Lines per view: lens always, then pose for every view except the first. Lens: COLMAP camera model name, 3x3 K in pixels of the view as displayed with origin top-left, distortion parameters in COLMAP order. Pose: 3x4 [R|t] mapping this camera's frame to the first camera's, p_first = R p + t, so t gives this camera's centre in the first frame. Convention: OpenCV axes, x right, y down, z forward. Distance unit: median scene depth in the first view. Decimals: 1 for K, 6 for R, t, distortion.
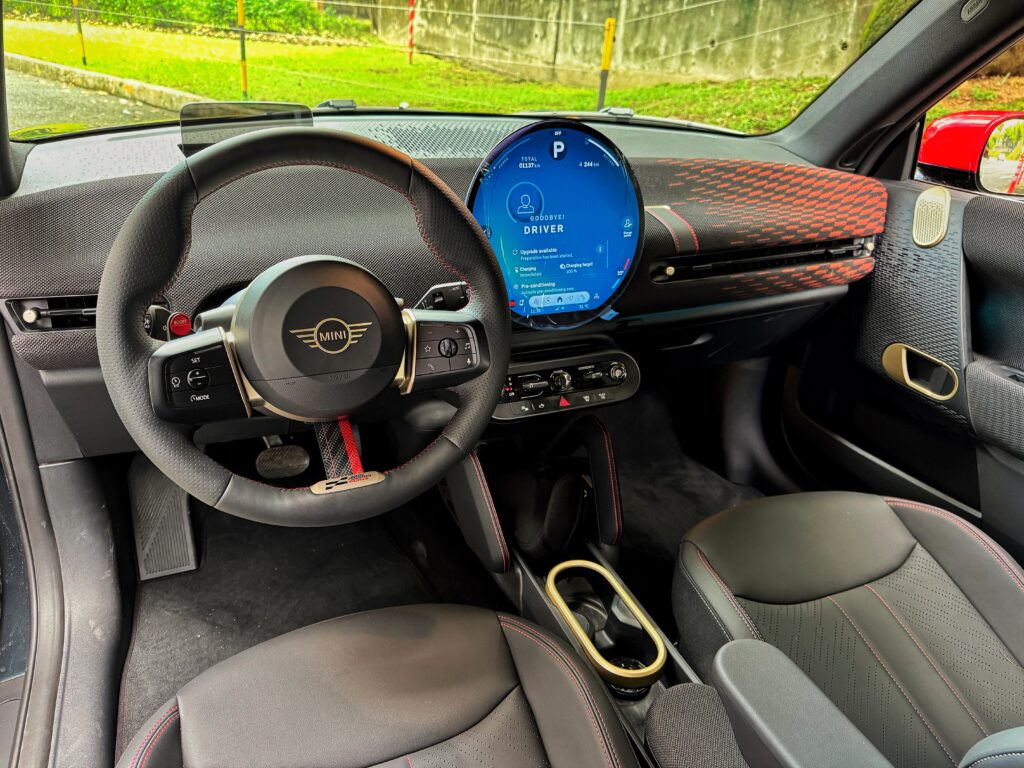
lens RADIAL K [[742.2, 0, 512.0], [0, 742.2, 384.0], [0, 0, 1]] dist [0.023279, -0.002156]
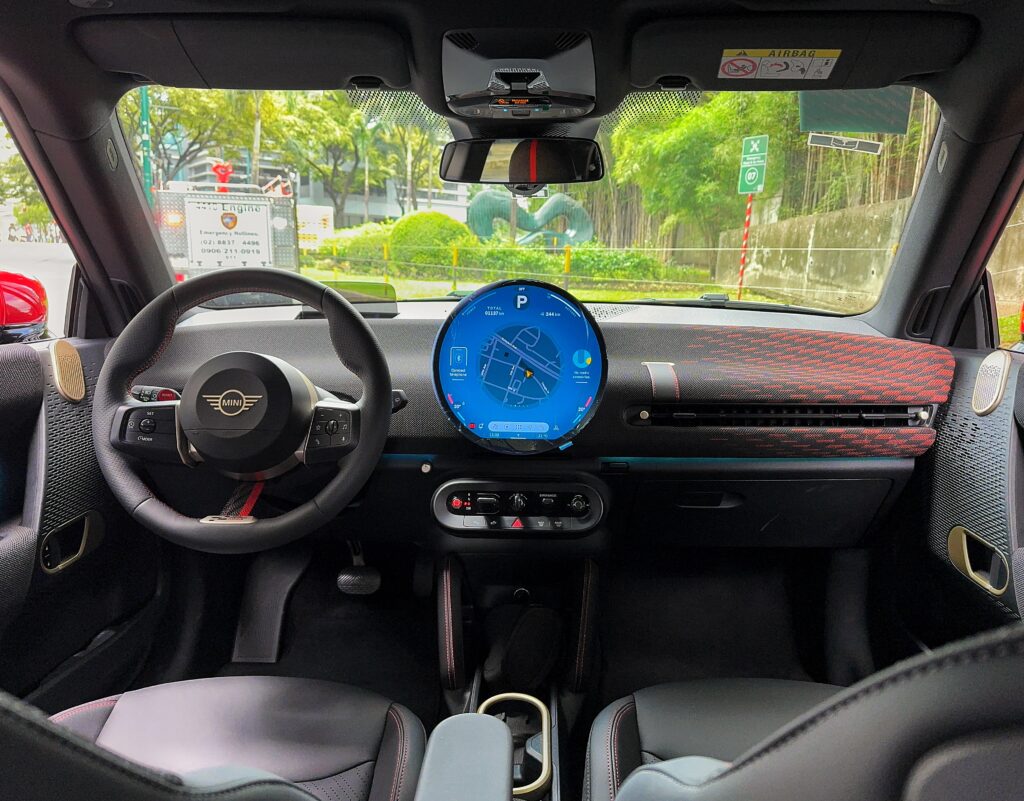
lens RADIAL K [[754.2, 0, 512.0], [0, 754.2, 400.5], [0, 0, 1]] dist [0.062013, -0.002785]
pose [[0.898306, 0.031434, -0.438245, 0.434933], [-0.155243, 0.955809, -0.249657, 0.104676], [0.411030, 0.292303, 0.863489, -0.003241]]
